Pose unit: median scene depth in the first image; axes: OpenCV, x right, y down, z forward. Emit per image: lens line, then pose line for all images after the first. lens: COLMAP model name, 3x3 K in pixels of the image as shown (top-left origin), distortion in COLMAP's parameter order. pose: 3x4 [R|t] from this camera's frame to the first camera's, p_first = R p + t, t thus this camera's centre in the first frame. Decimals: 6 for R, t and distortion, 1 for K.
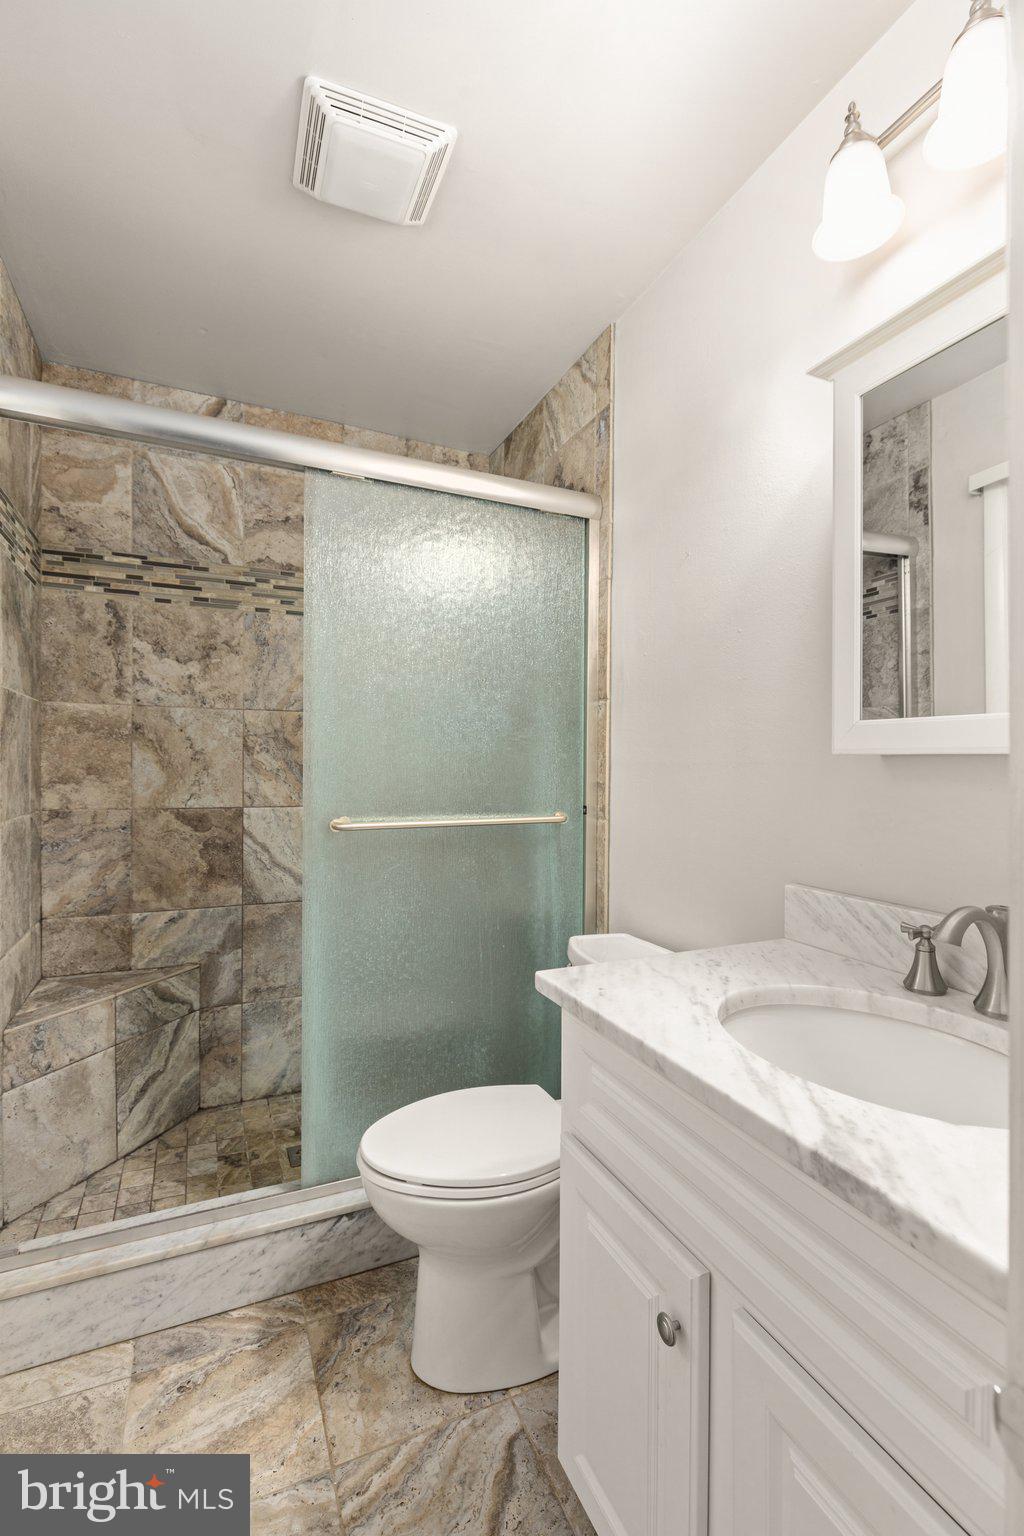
lens RADIAL K [[695.7, 0, 517.8], [0, 695.7, 767.5], [0, 0, 1]] dist [0.008488, -0.001145]
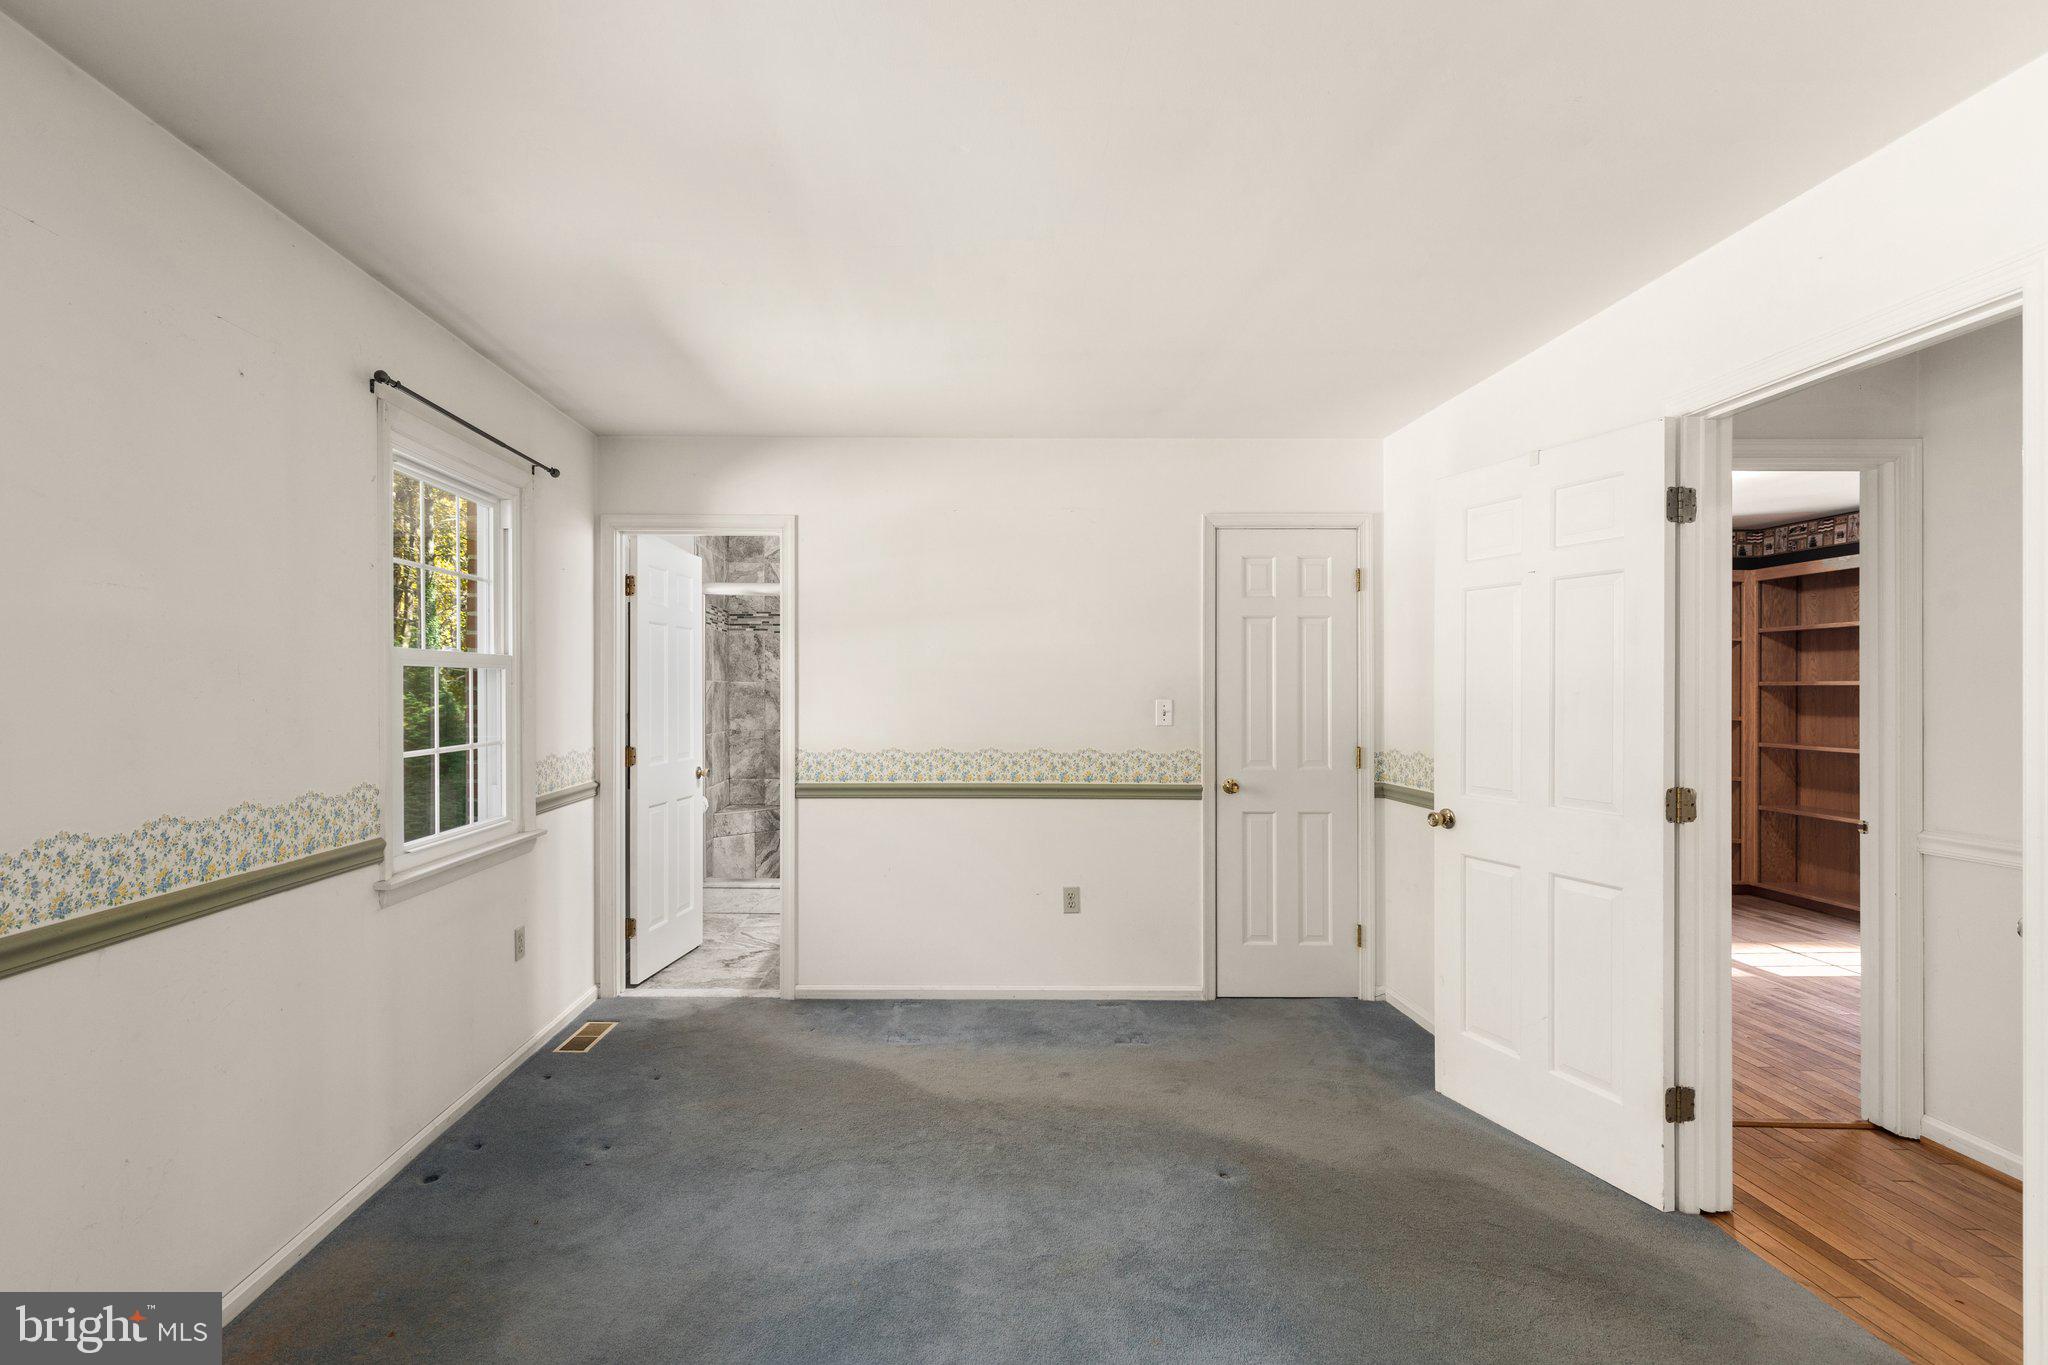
lens RADIAL K [[927.6, 0, 962.8], [0, 927.6, 693.1], [0, 0, 1]] dist [0.008488, -0.001145]
pose [[0.920519, -0.003655, -0.390680, 1.156299], [0.002398, 0.999990, -0.003706, -0.043883], [0.390689, 0.002474, 0.920519, -1.431685]]
